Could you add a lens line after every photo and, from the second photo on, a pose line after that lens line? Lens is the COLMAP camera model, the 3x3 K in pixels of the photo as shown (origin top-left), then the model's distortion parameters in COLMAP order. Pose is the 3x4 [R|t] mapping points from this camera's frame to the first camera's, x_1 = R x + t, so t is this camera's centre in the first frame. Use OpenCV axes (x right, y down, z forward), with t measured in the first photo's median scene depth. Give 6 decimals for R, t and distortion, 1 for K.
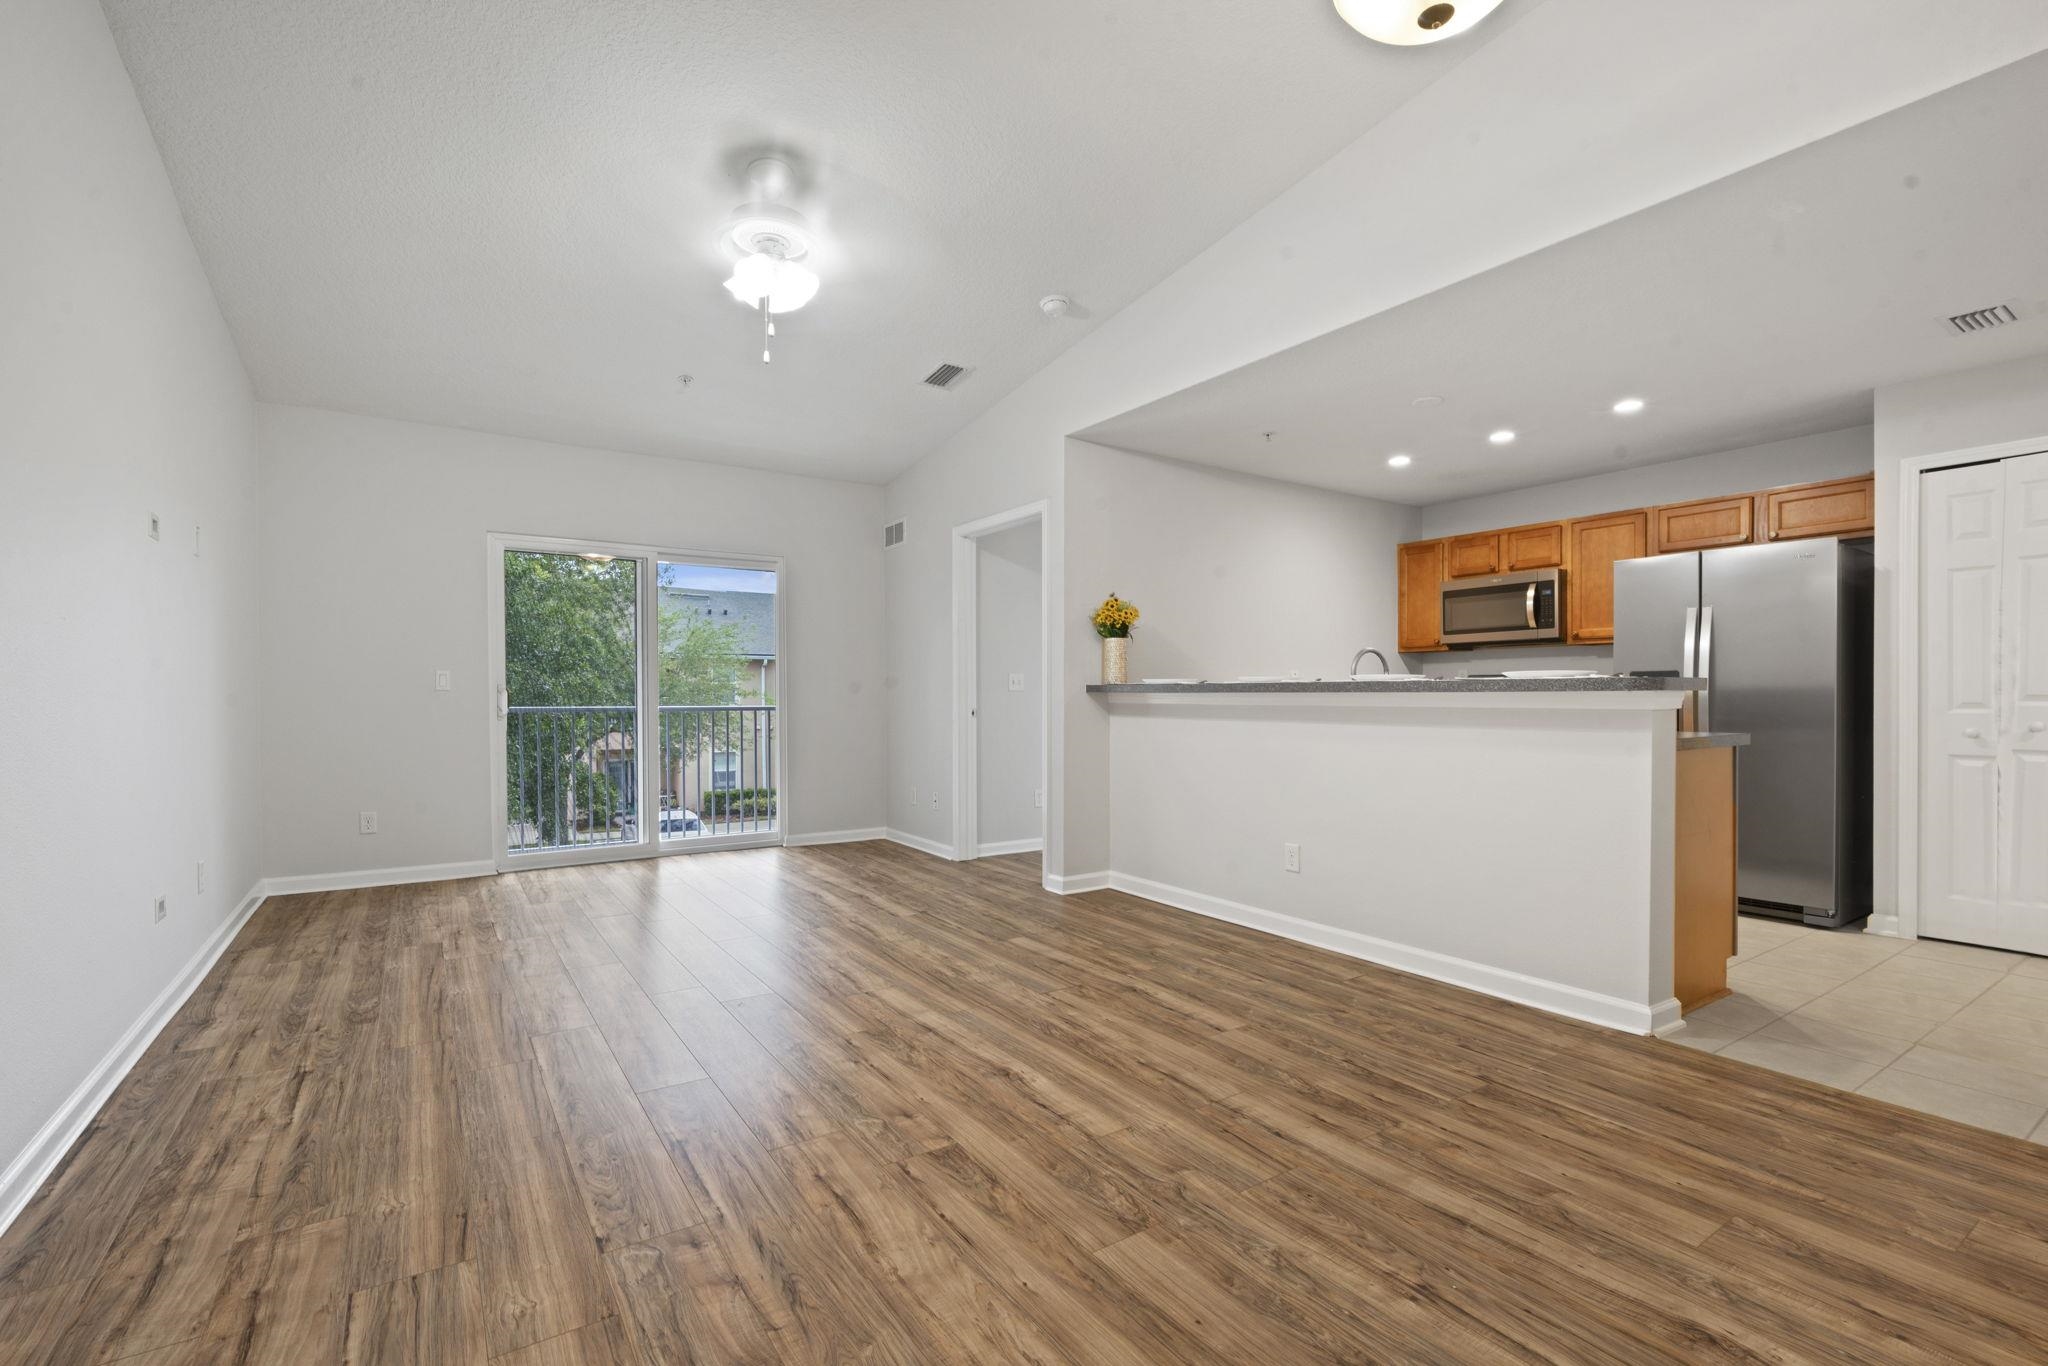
lens RADIAL K [[894.1, 0, 1028.9], [0, 894.1, 691.3], [0, 0, 1]] dist [-0.002252, 0.000335]
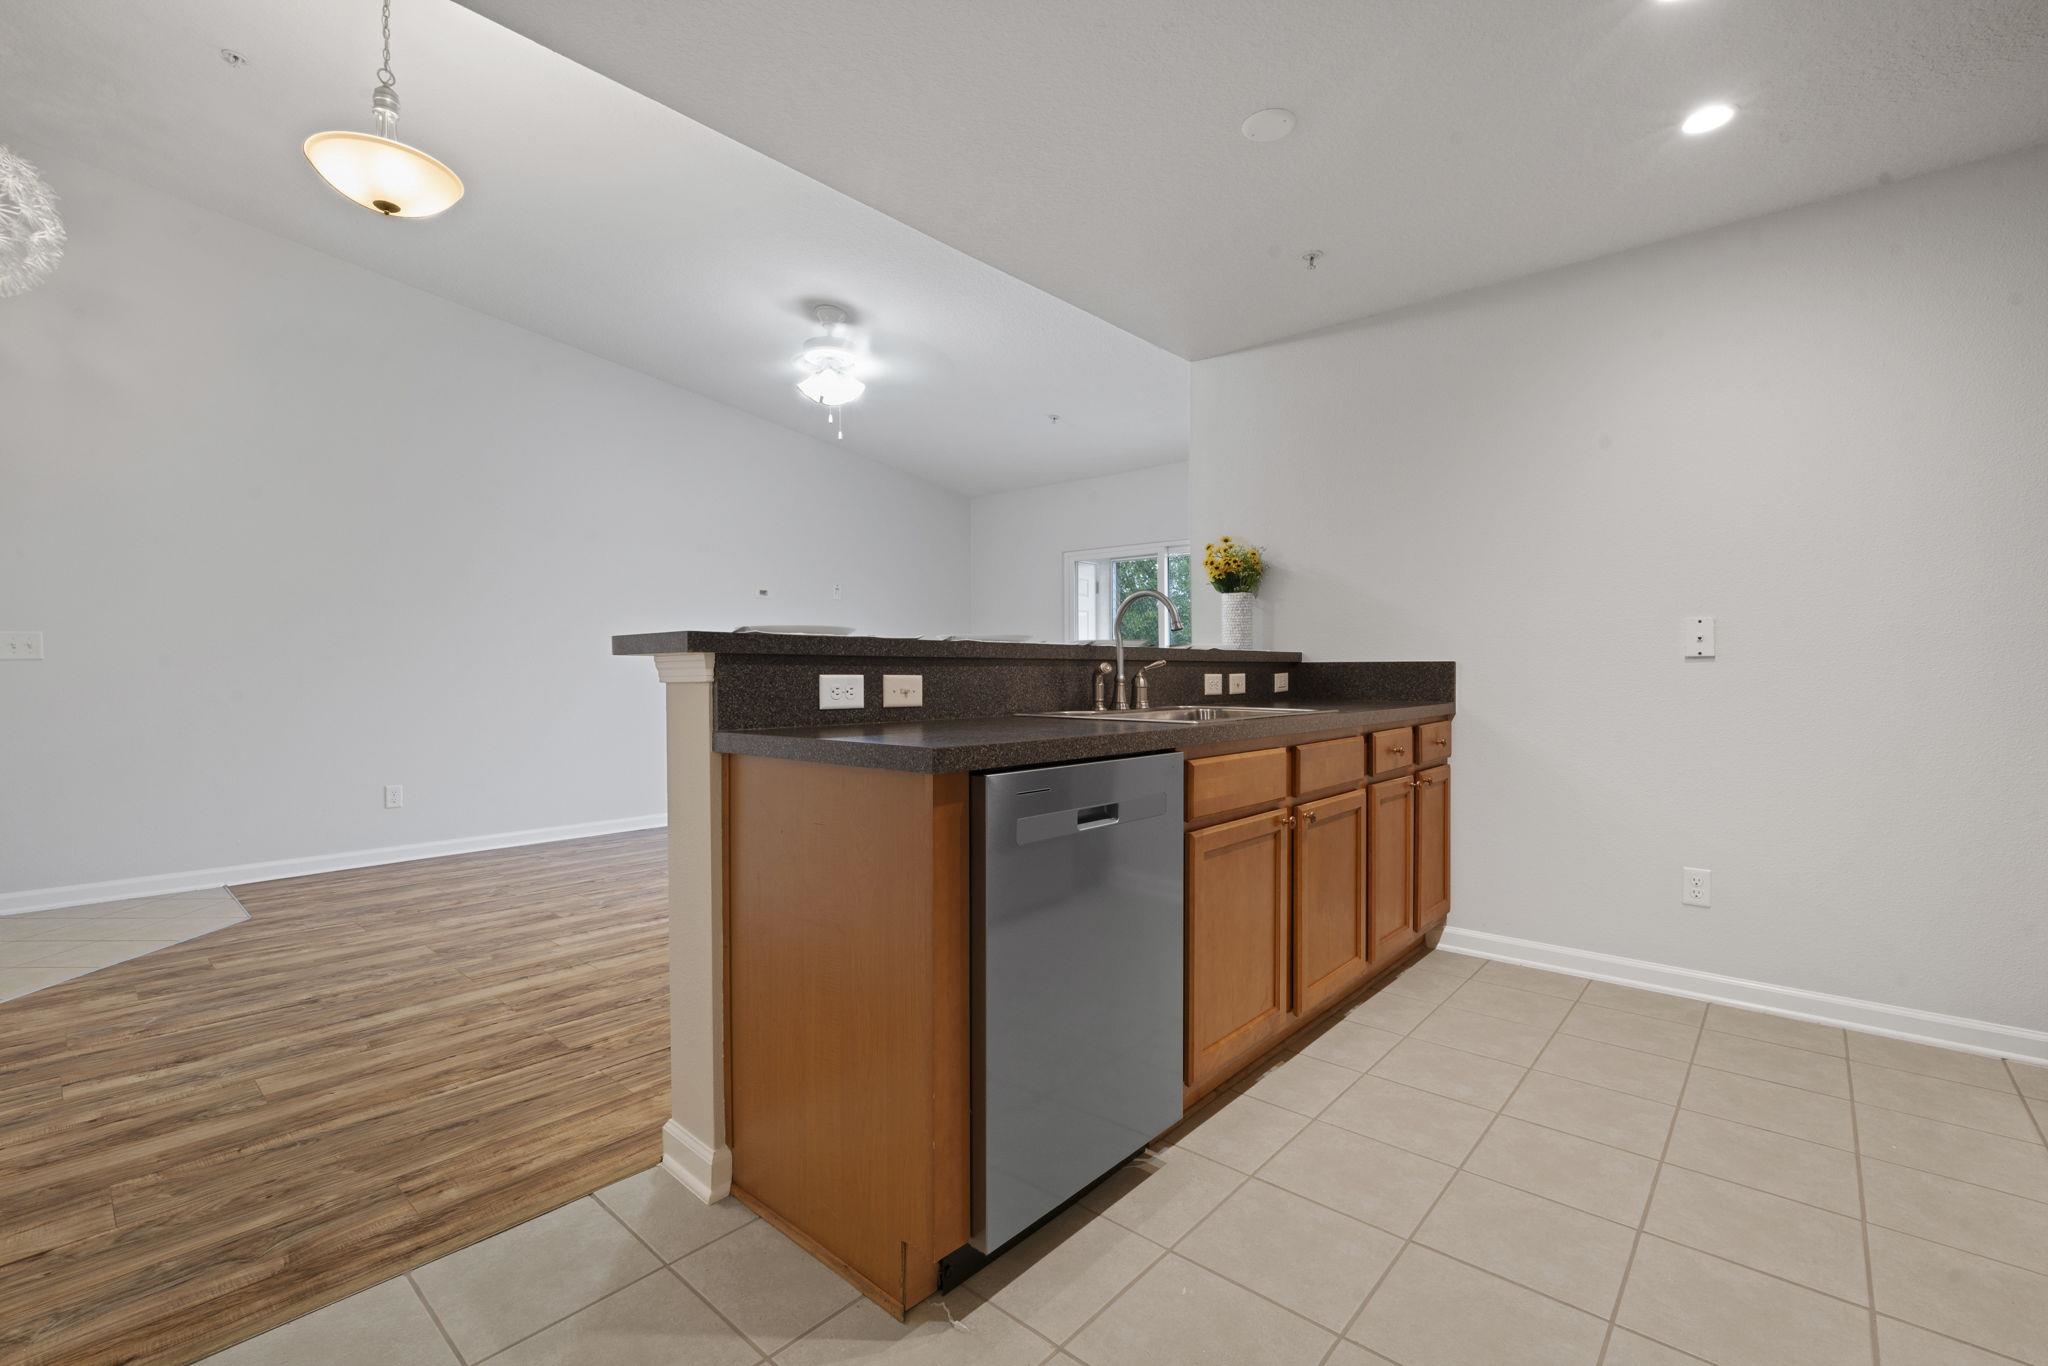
lens RADIAL K [[925.3, 0, 1024.0], [0, 925.3, 683.0], [0, 0, 1]] dist [-0.000881, -0.001002]
pose [[0.233096, 0.010447, -0.972398, 1.420143], [0.007173, 0.999897, 0.012462, 0.019404], [0.972427, -0.009880, 0.232997, 1.092558]]
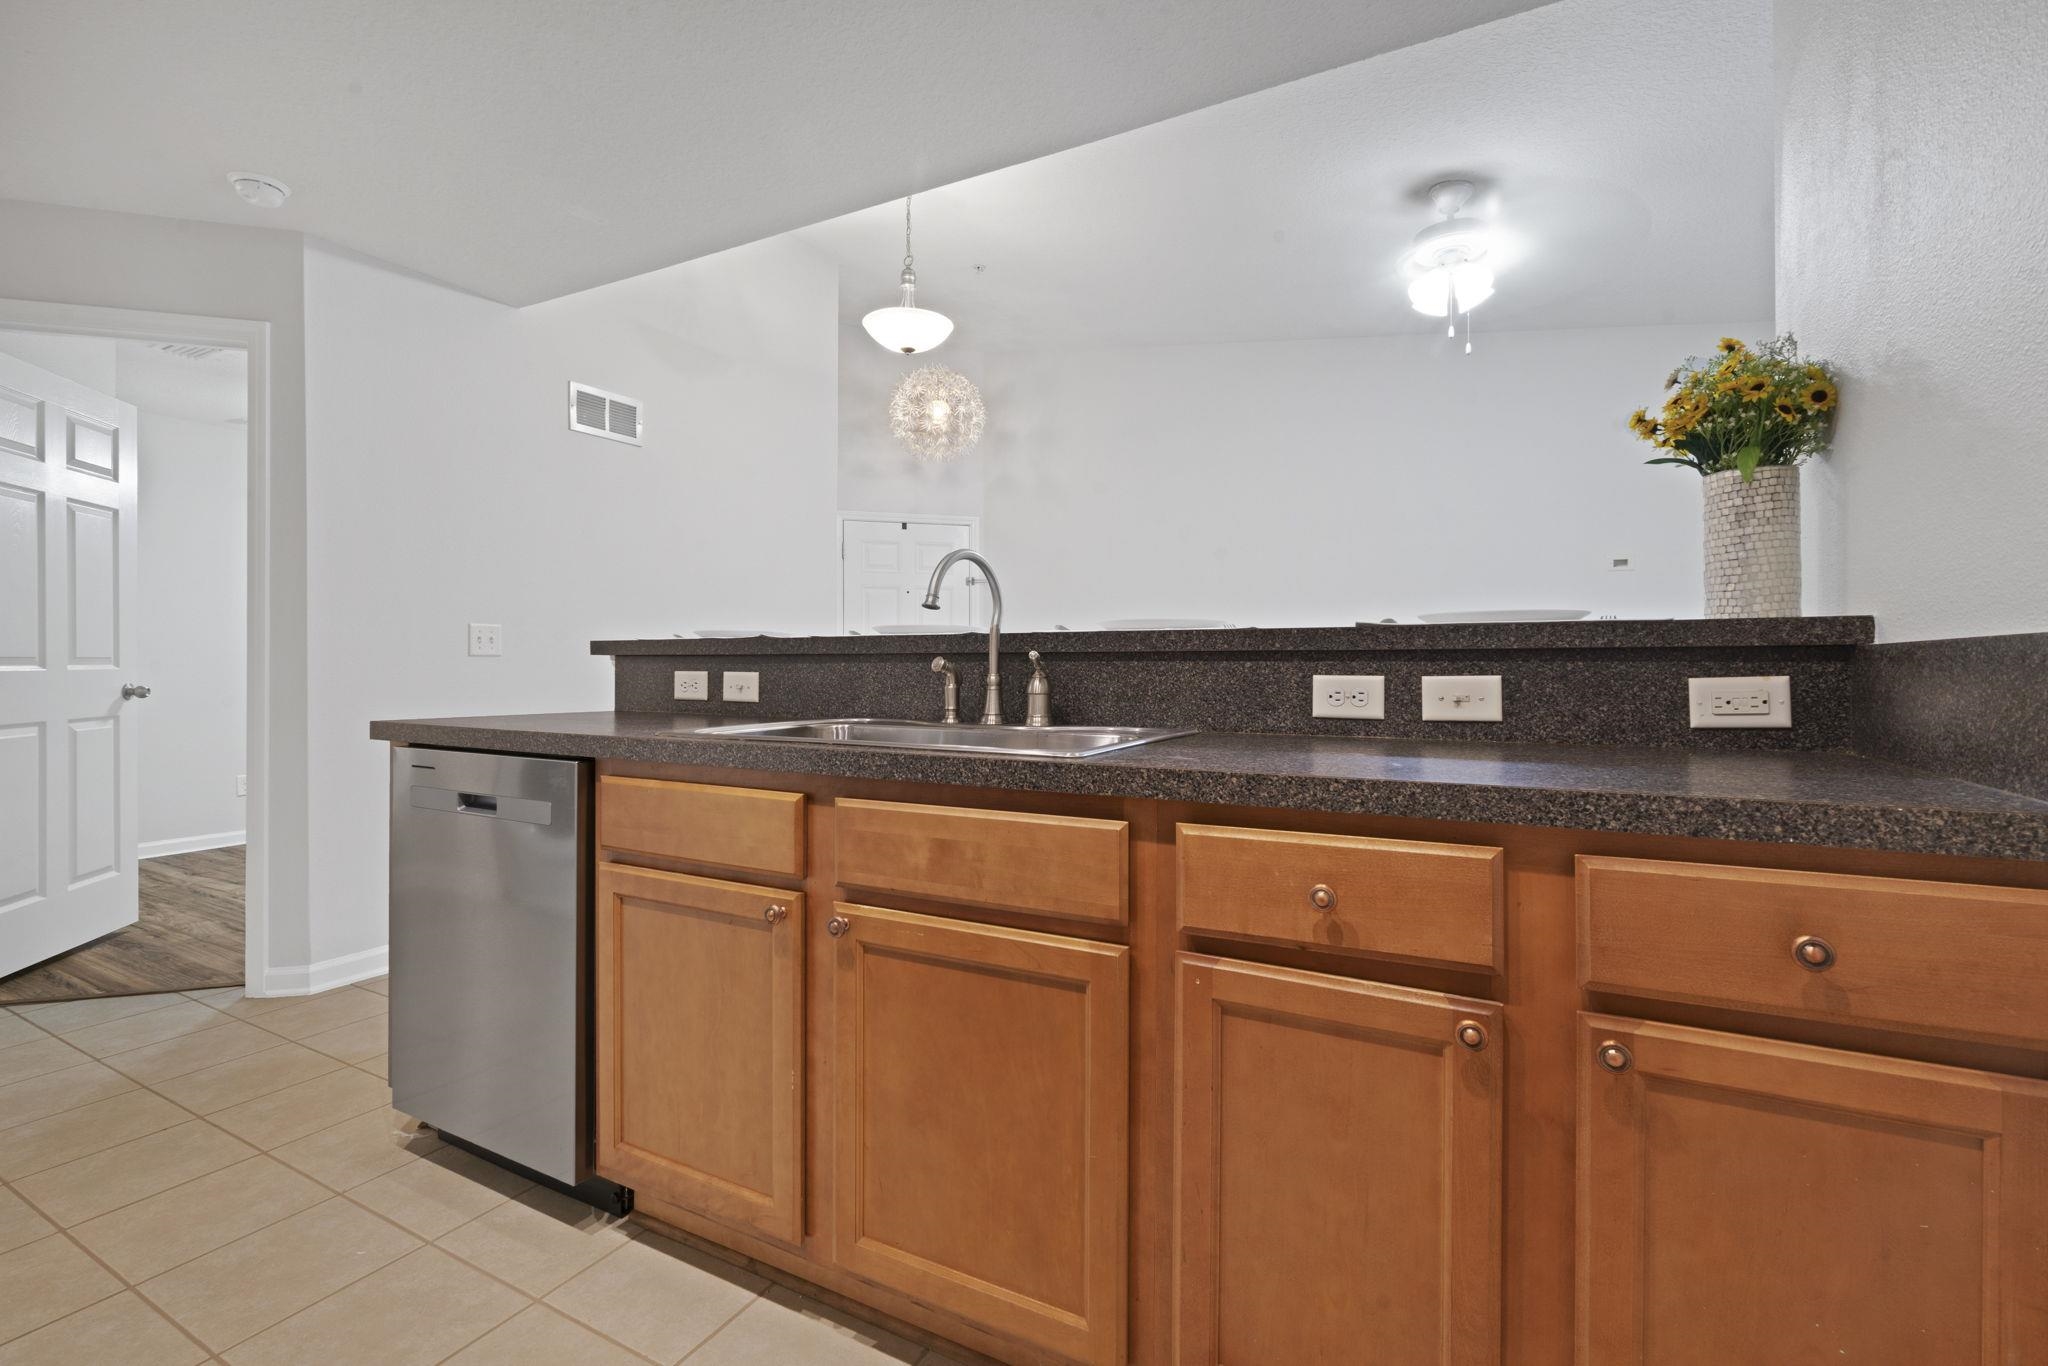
lens RADIAL K [[938.5, 0, 1028.4], [0, 938.5, 680.0], [0, 0, 1]] dist [-0.003990, -0.000688]
pose [[-0.905968, -0.000182, -0.423346, 0.742093], [-0.002351, 0.999987, 0.004602, 0.024720], [0.423339, 0.005165, -0.905957, 2.071269]]
